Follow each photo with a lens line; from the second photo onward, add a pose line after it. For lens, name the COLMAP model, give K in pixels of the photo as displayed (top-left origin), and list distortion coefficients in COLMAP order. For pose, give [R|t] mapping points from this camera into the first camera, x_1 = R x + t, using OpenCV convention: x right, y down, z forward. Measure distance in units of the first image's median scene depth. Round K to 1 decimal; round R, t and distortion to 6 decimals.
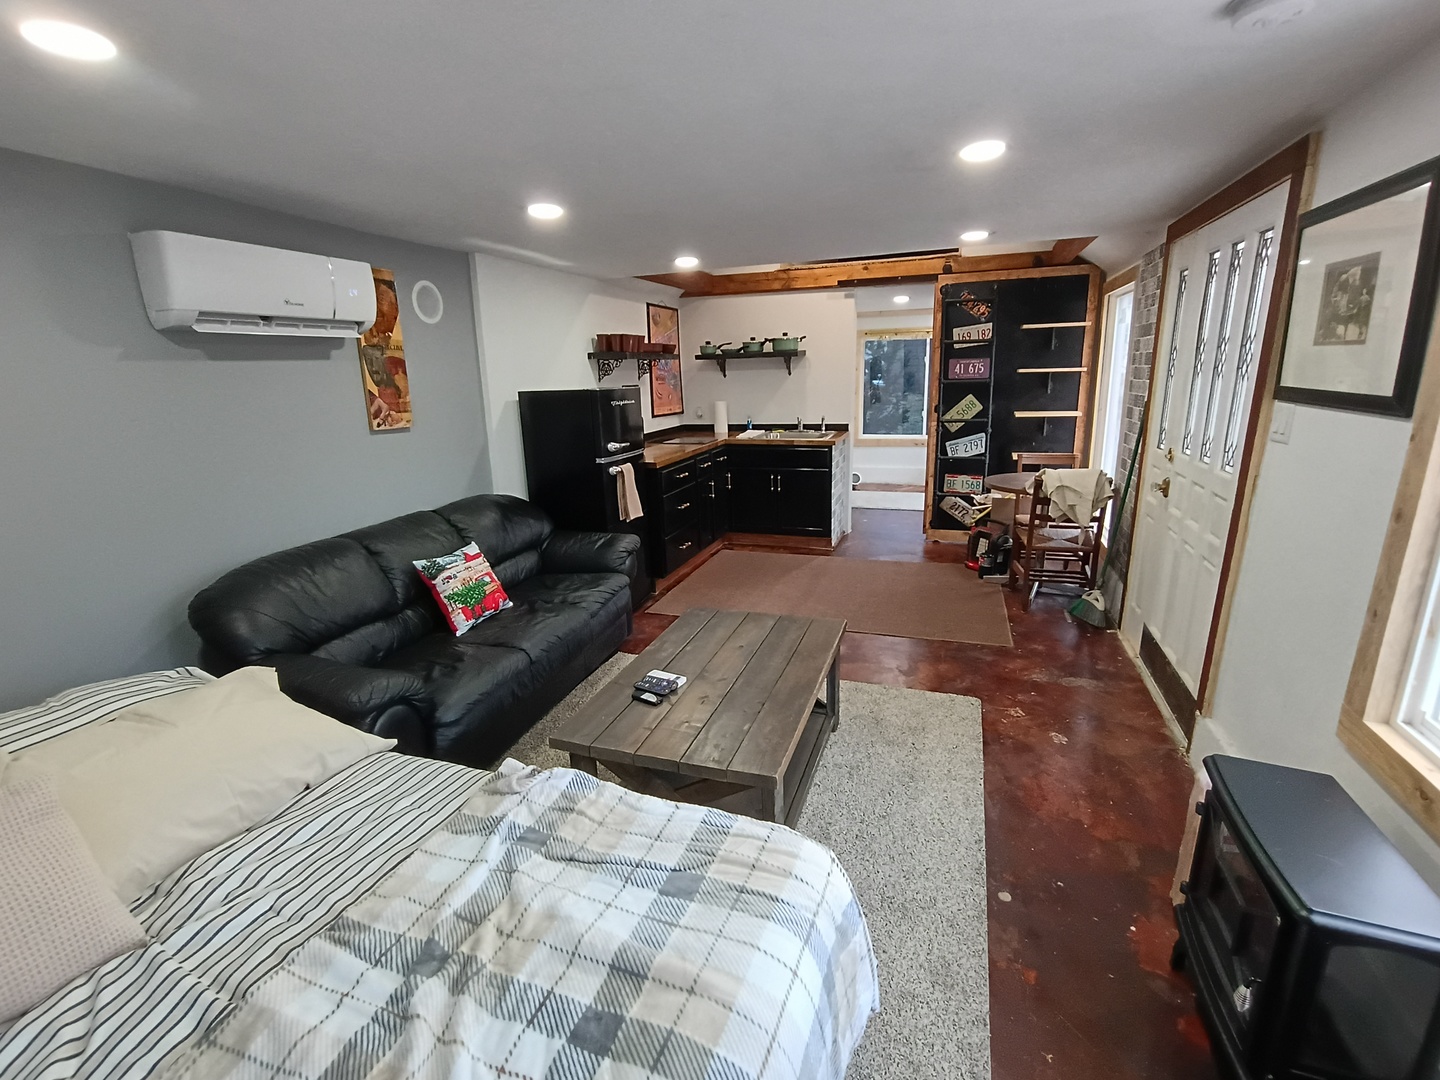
lens RADIAL K [[661.3, 0, 719.1], [0, 661.3, 541.0], [0, 0, 1]] dist [-0.007510, 0.002486]
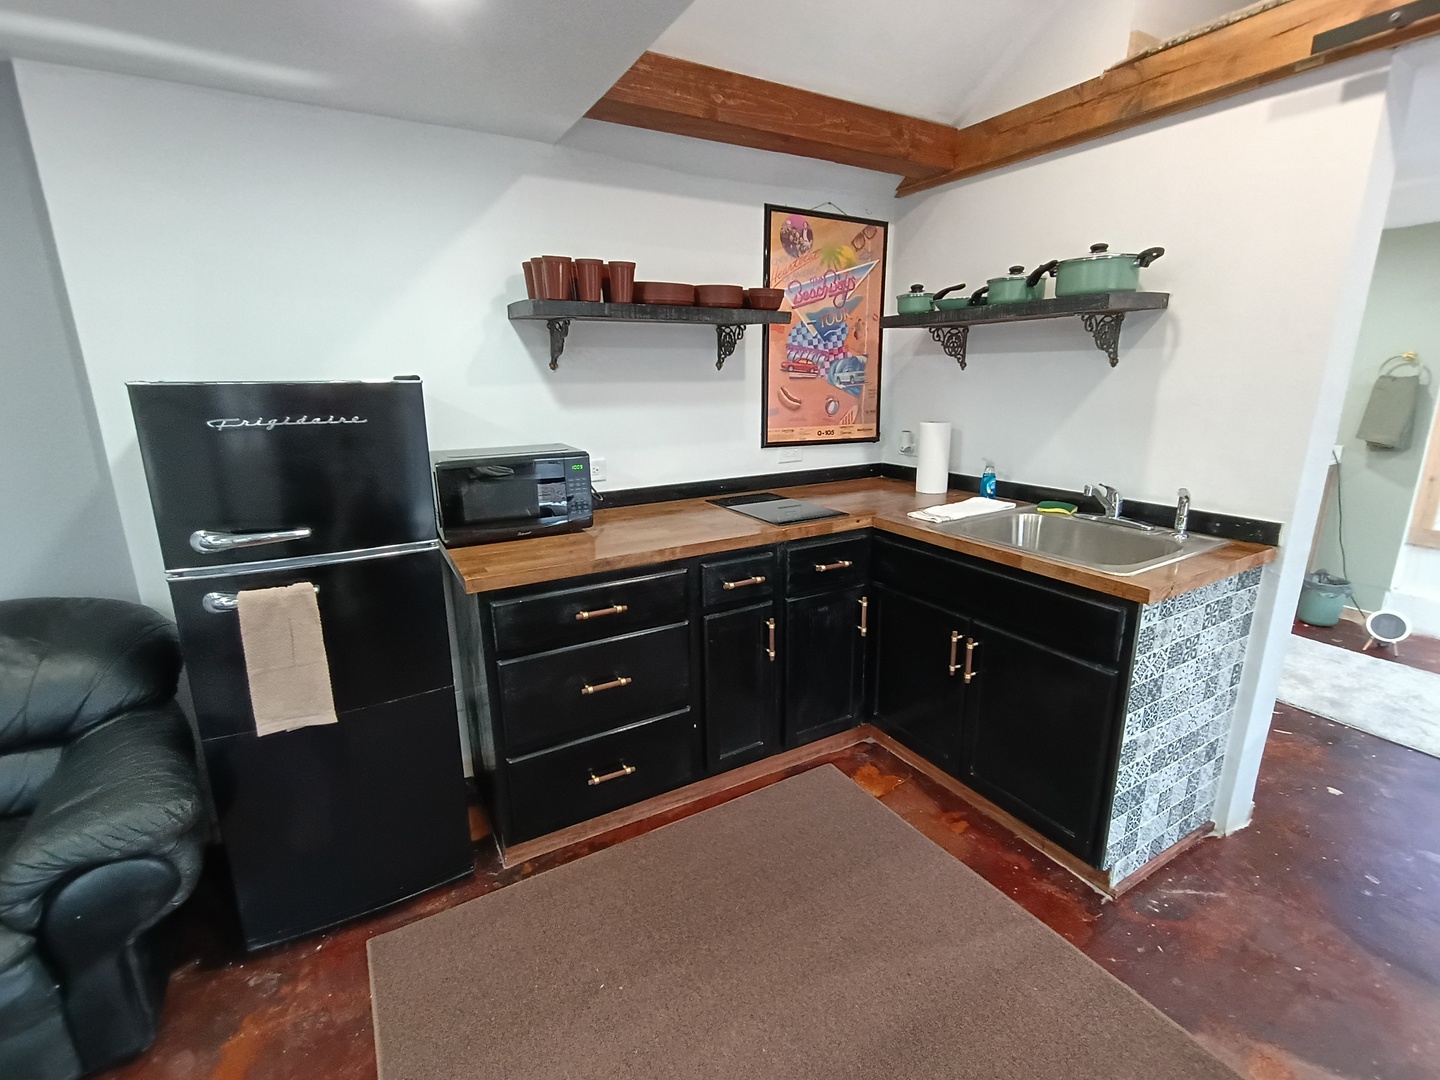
lens RADIAL K [[661.3, 0, 727.1], [0, 661.3, 540.4], [0, 0, 1]] dist [-0.007510, 0.002486]
pose [[0.764539, 0.177286, -0.619717, 0.204649], [-0.172777, 0.982614, 0.067949, -0.155494], [0.620989, 0.055124, 0.781878, 0.638750]]
